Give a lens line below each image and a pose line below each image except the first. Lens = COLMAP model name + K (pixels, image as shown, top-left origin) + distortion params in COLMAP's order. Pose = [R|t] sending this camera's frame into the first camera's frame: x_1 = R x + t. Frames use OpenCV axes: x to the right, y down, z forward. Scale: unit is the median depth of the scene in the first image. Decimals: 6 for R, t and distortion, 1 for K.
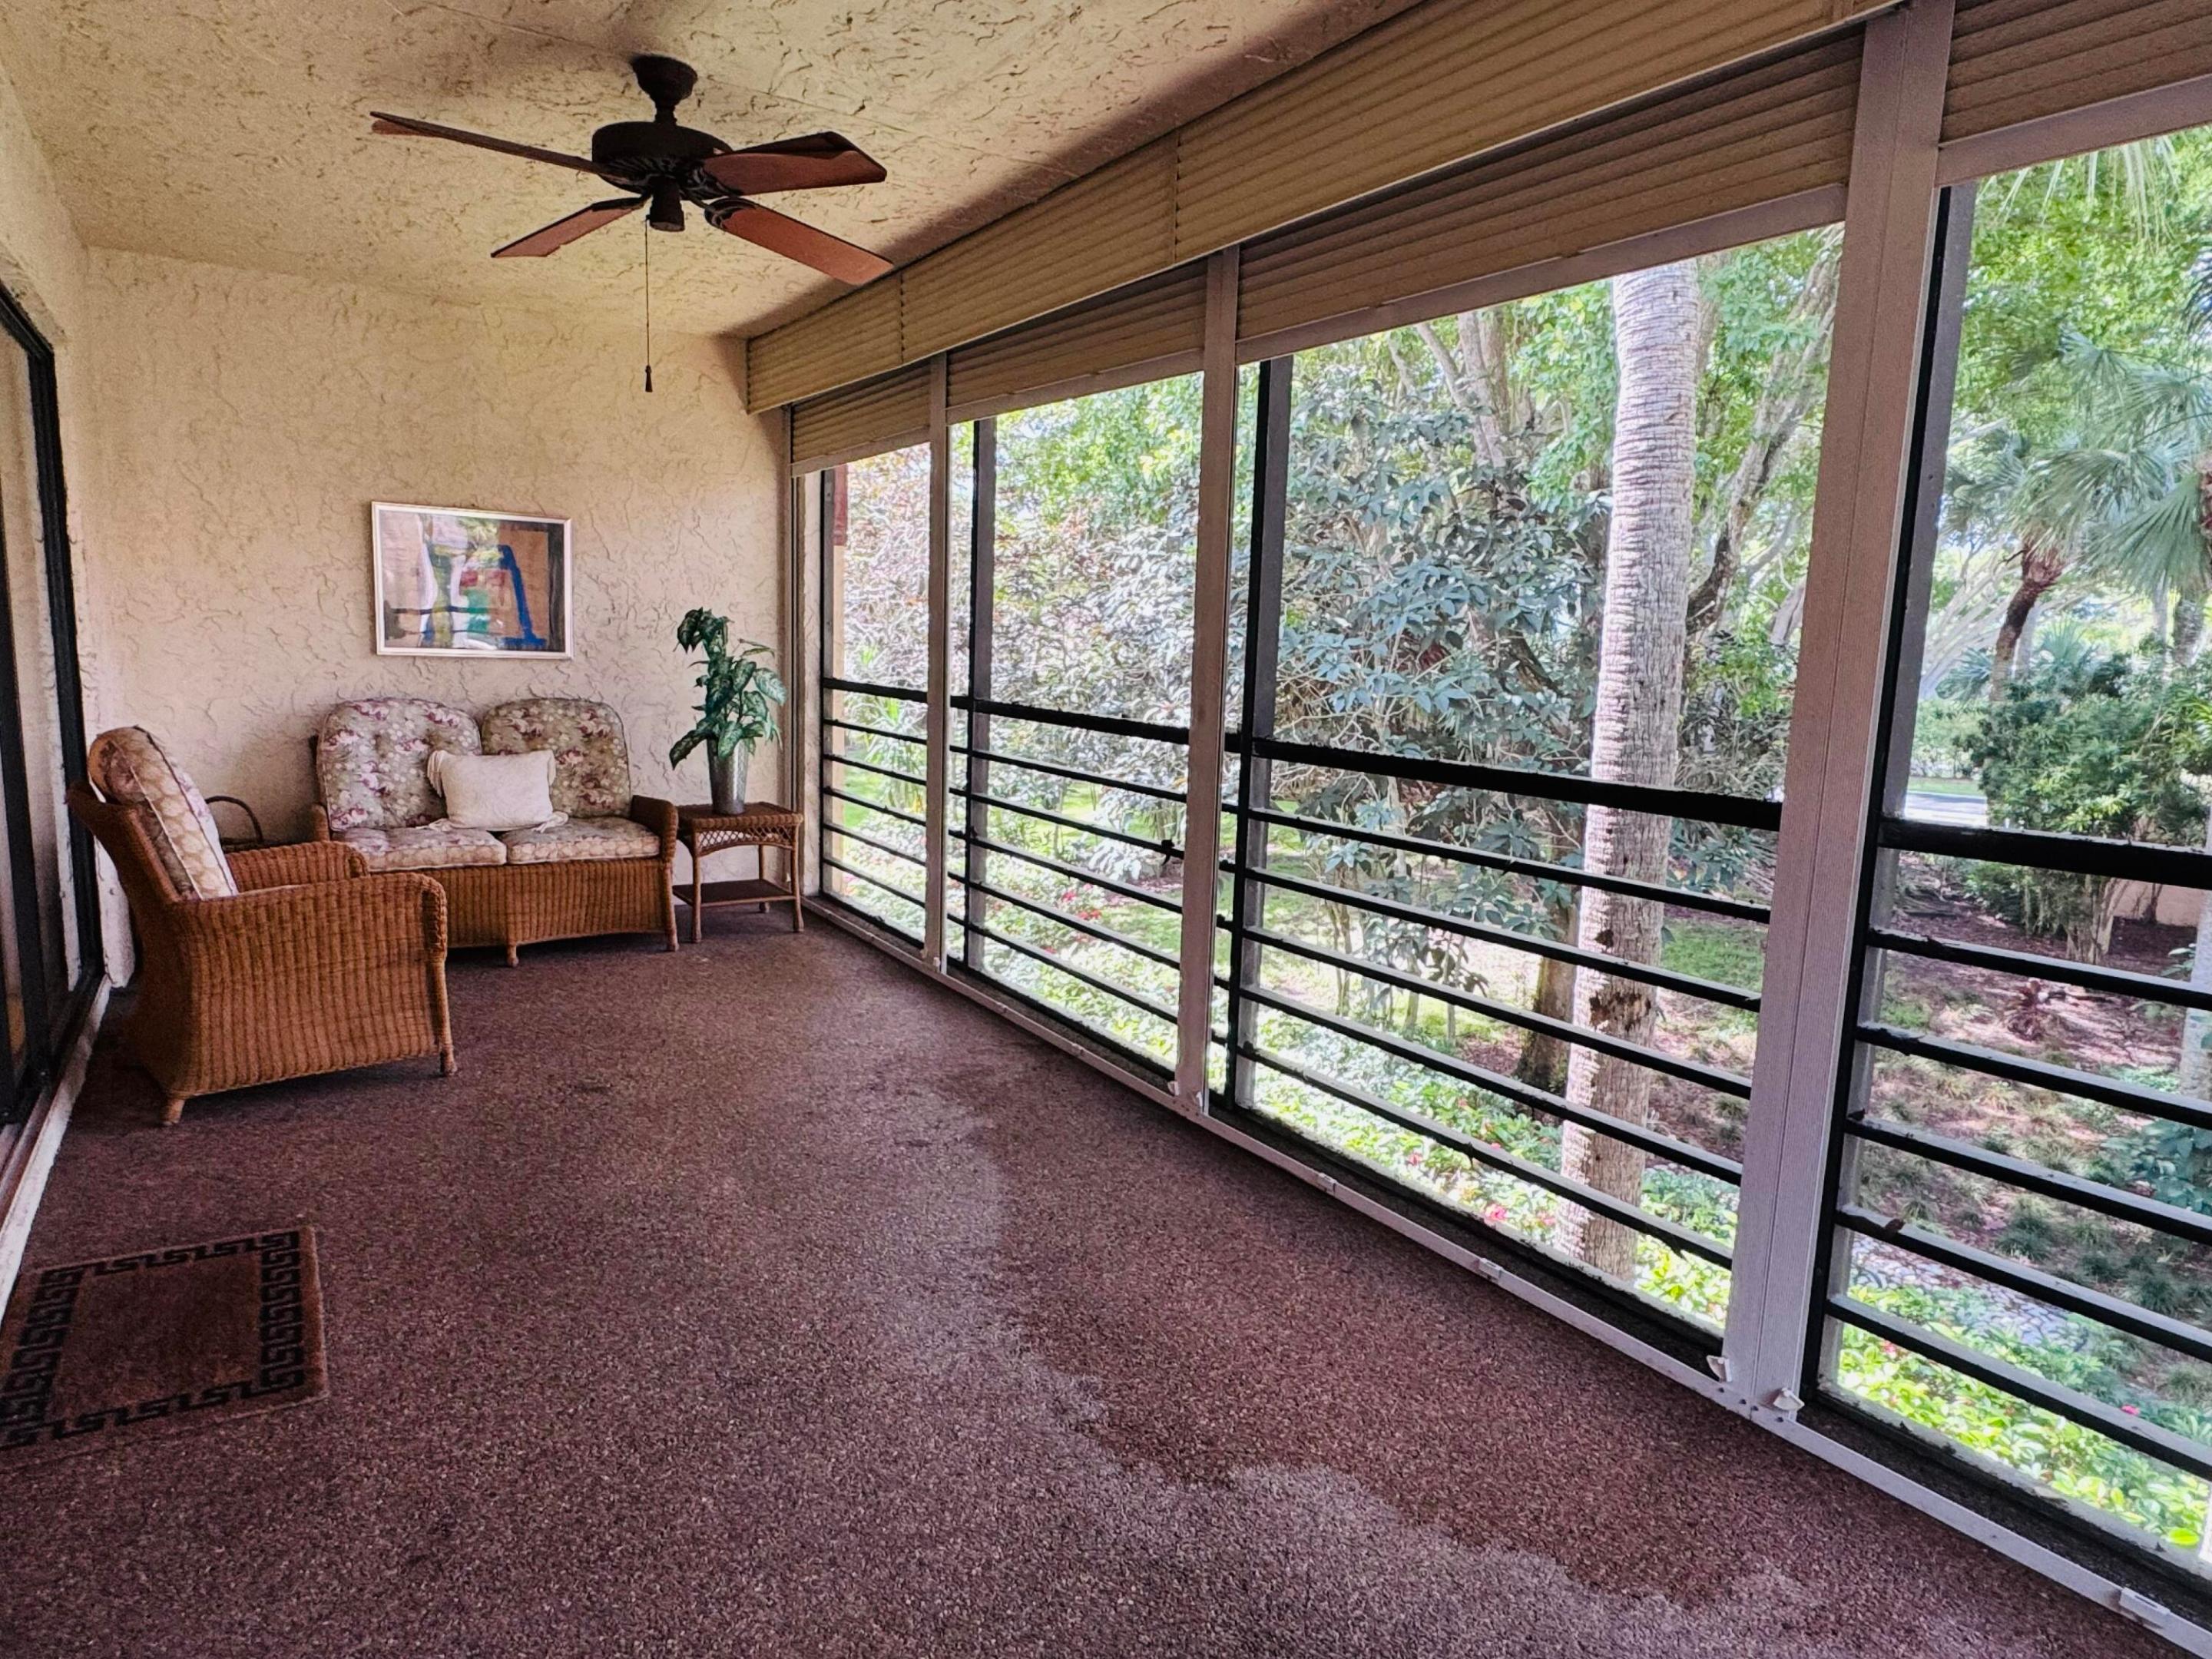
lens RADIAL K [[1459.9, 0, 1096.8], [0, 1459.9, 830.9], [0, 0, 1]] dist [0.053125, 0.000869]
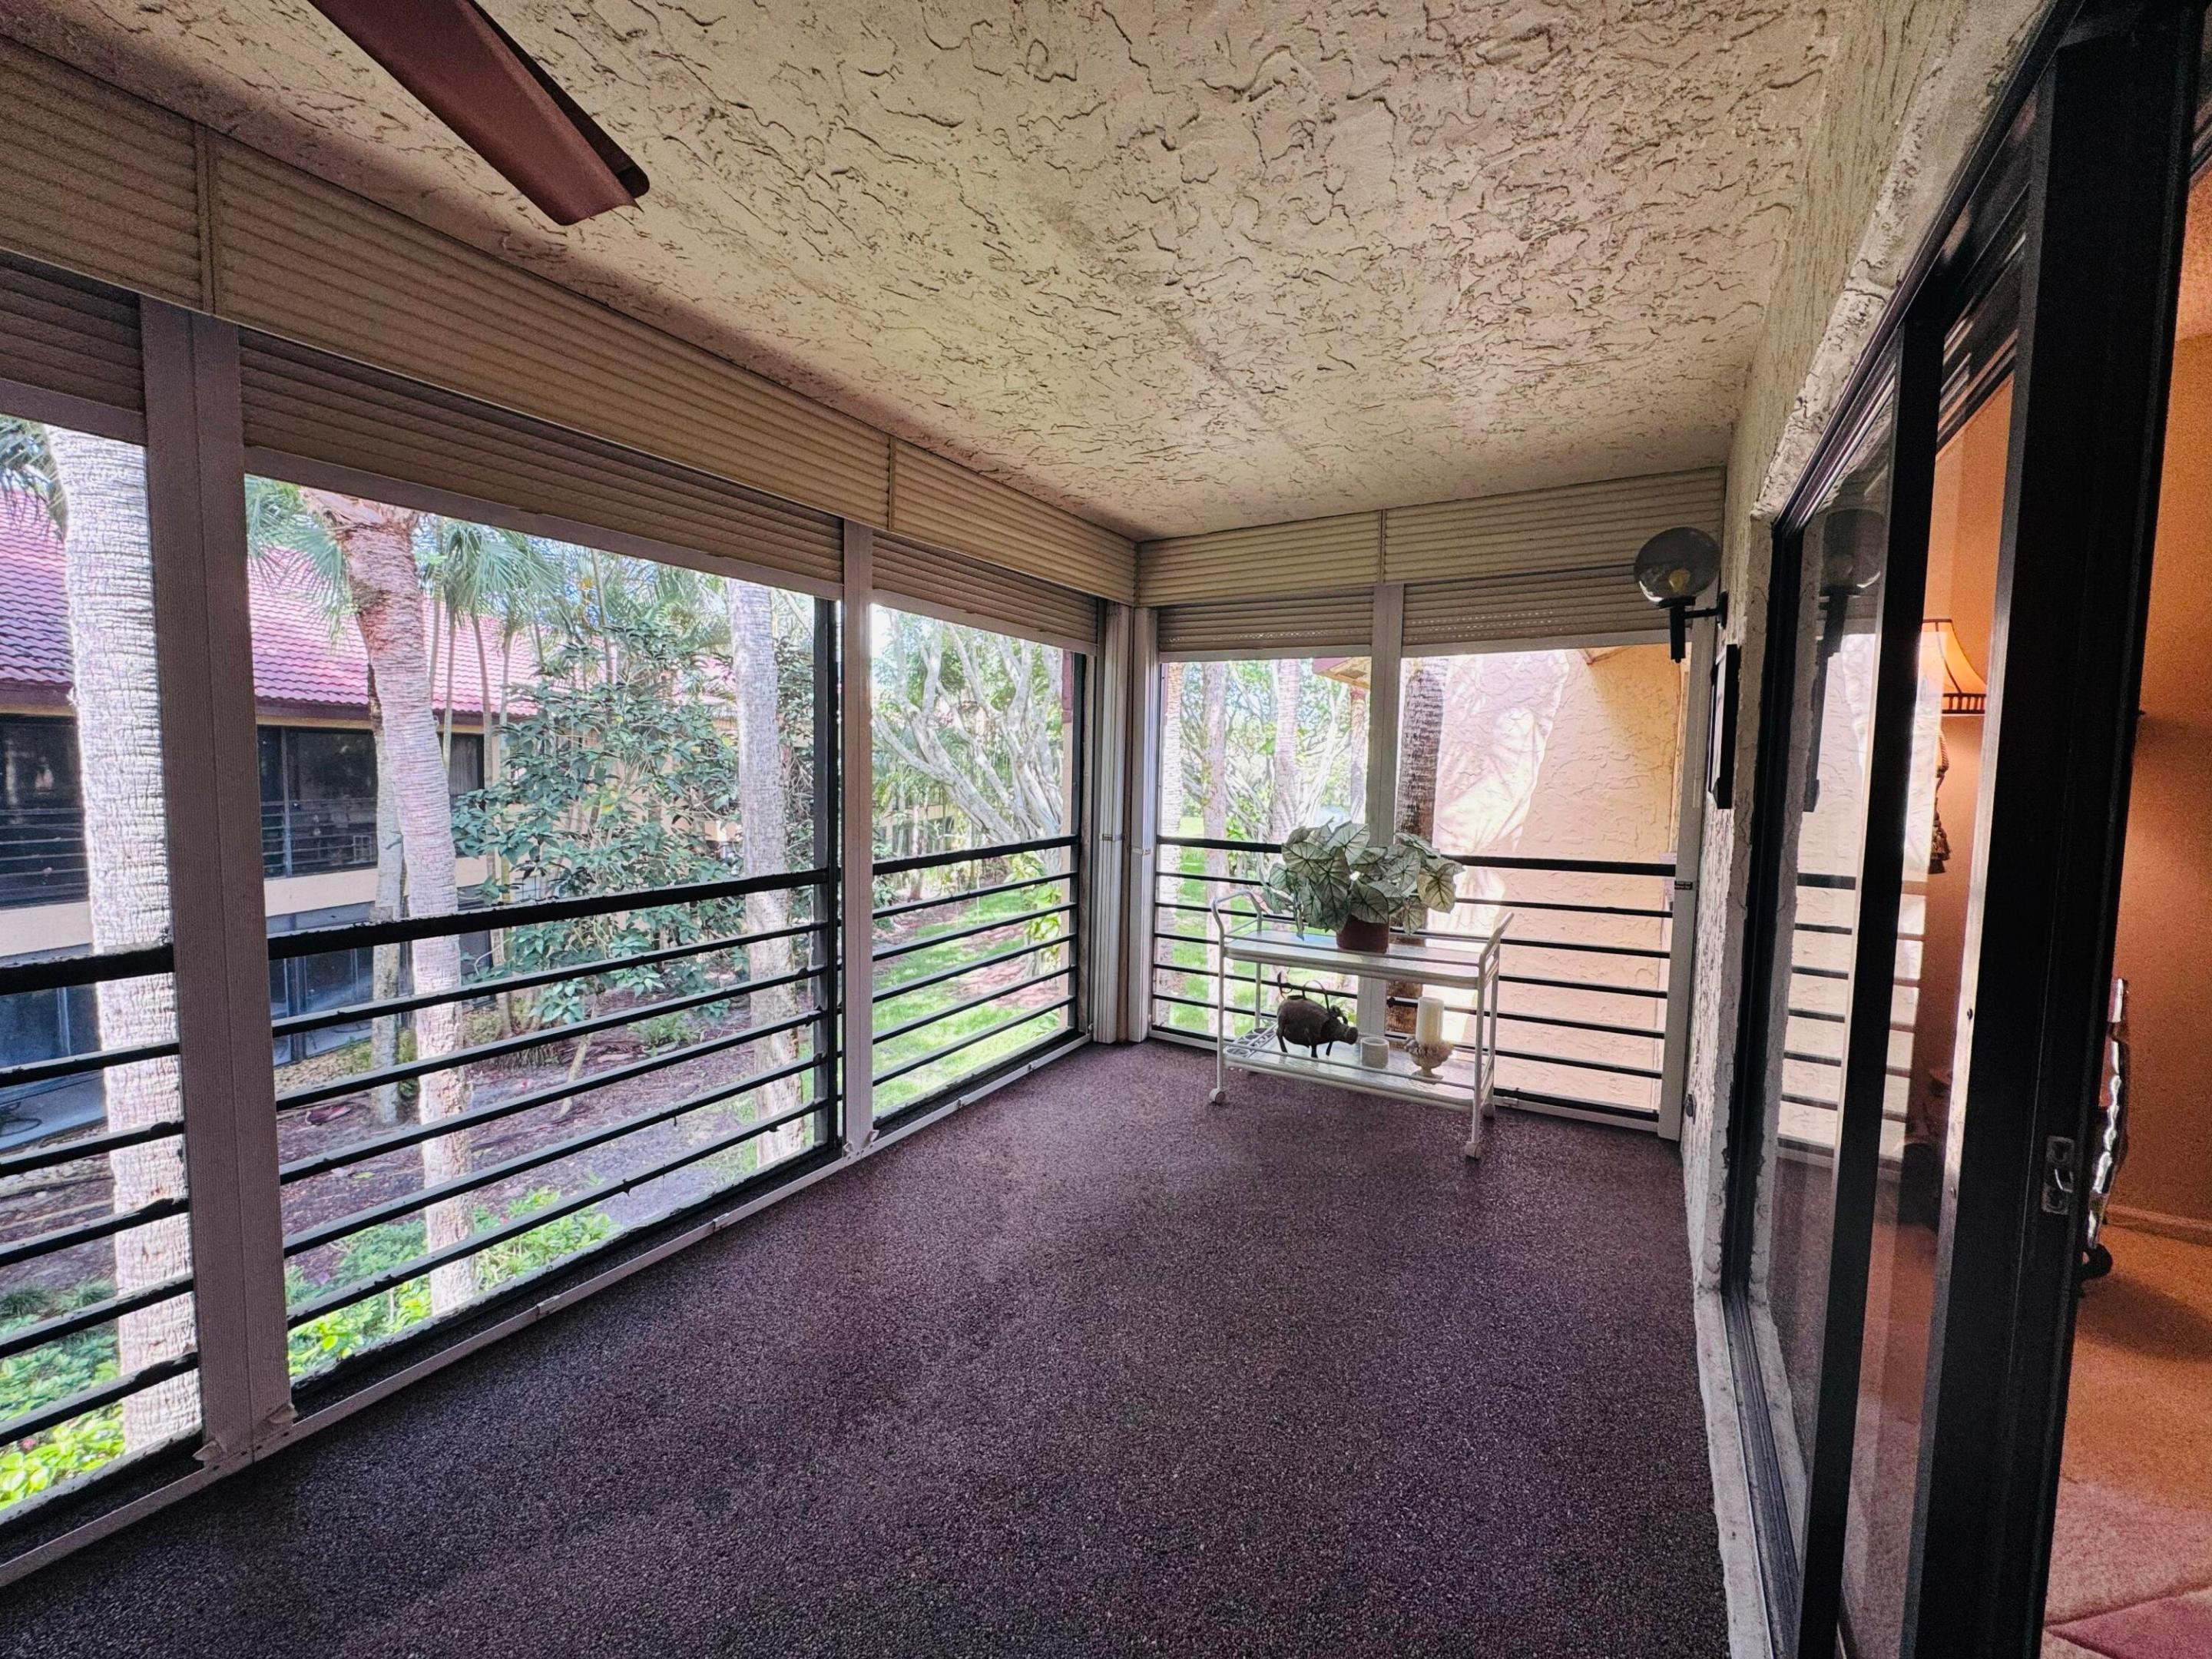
lens RADIAL K [[885.2, 0, 1094.0], [0, 885.2, 838.2], [0, 0, 1]] dist [0.006210, 0.000269]
pose [[-0.462119, -0.083116, 0.882914, -0.712595], [0.115110, 0.981553, 0.152651, -0.188381], [-0.879316, 0.172176, -0.444027, 1.068535]]
